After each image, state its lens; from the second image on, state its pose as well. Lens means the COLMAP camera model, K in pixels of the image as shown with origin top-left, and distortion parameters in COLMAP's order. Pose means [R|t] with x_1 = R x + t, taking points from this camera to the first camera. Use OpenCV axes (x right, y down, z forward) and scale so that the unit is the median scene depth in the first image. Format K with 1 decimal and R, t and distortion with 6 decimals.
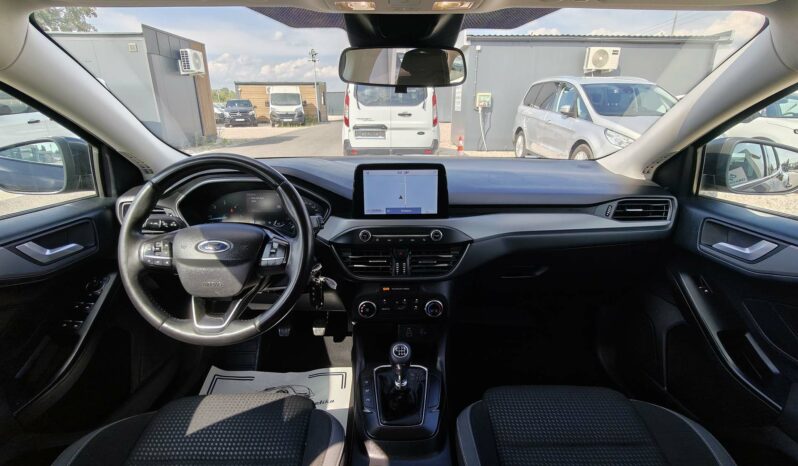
lens RADIAL K [[368.5, 0, 399.0], [0, 368.5, 233.0], [0, 0, 1]] dist [0.001563, 0.000134]
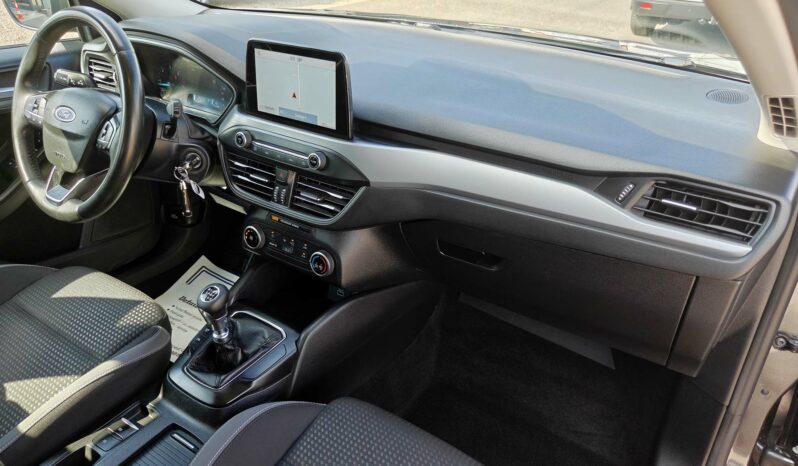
lens RADIAL K [[558.4, 0, 399.0], [0, 558.4, 233.0], [0, 0, 1]] dist [0.023093, 0.001183]
pose [[0.815162, 0.289335, -0.501793, 0.759855], [-0.194939, 0.952808, 0.232713, -0.132656], [0.545444, -0.091880, 0.833096, 0.209377]]
